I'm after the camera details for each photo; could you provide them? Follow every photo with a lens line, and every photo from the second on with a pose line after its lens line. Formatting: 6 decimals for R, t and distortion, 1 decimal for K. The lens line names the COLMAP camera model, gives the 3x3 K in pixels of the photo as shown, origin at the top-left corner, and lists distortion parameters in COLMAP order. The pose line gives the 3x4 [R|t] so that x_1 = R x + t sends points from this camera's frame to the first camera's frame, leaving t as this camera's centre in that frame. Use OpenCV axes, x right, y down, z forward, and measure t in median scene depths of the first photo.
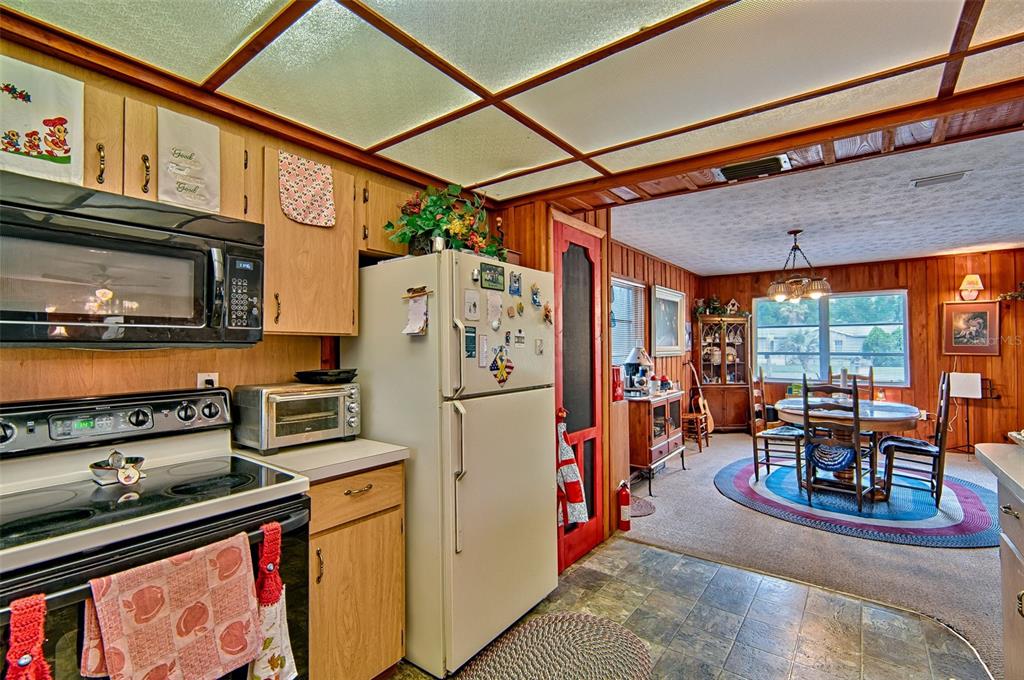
lens RADIAL K [[464.7, 0, 519.9], [0, 464.7, 332.1], [0, 0, 1]] dist [-0.012713, 0.005489]
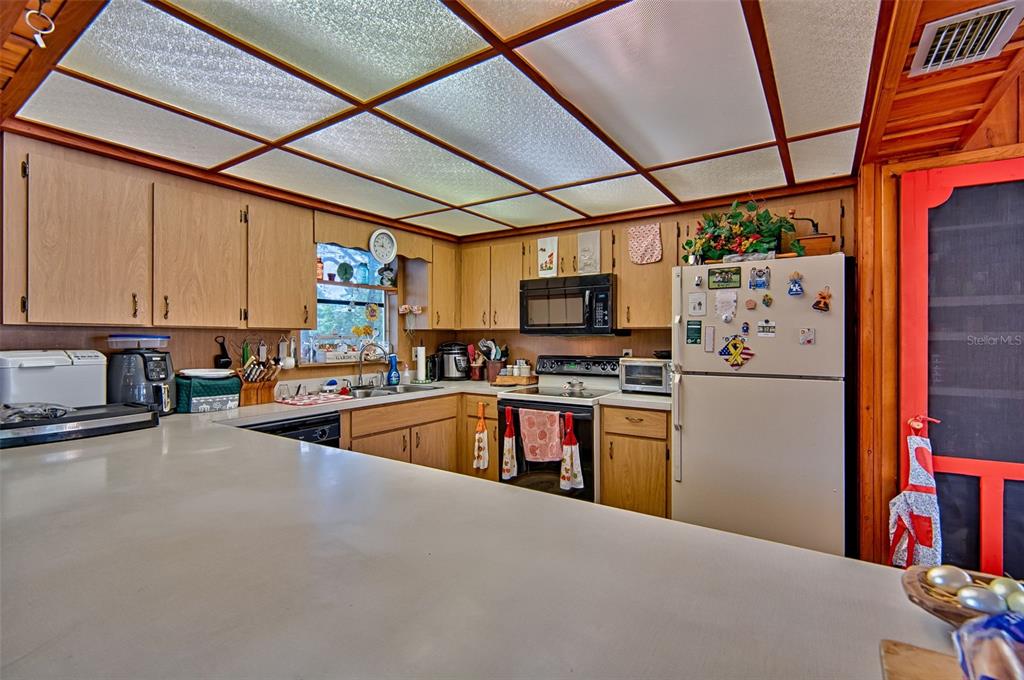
lens RADIAL K [[464.7, 0, 506.8], [0, 464.7, 339.3], [0, 0, 1]] dist [-0.012713, 0.005489]
pose [[0.039056, 0.004587, -0.999226, 1.047211], [0.024497, 0.999685, 0.005547, 0.018896], [0.998937, -0.024695, 0.038932, 0.361788]]
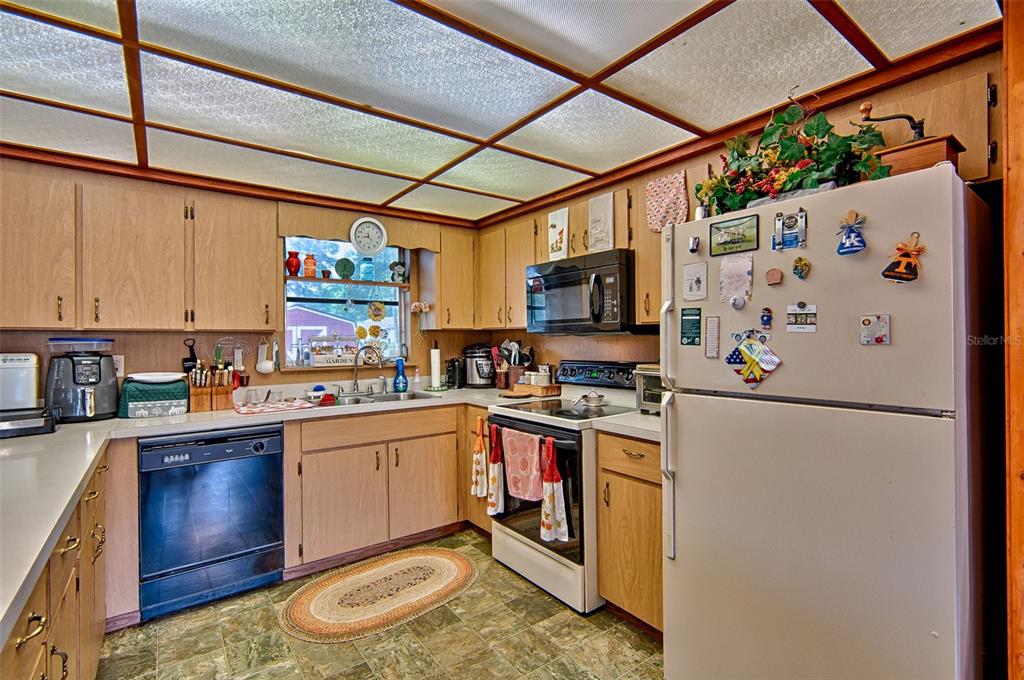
lens RADIAL K [[464.7, 0, 512.9], [0, 464.7, 338.5], [0, 0, 1]] dist [-0.012713, 0.005489]
pose [[-0.282044, 0.001840, -0.959400, 0.685760], [0.031879, 0.999464, -0.007455, 0.034411], [0.958872, -0.032688, -0.281951, 0.812333]]
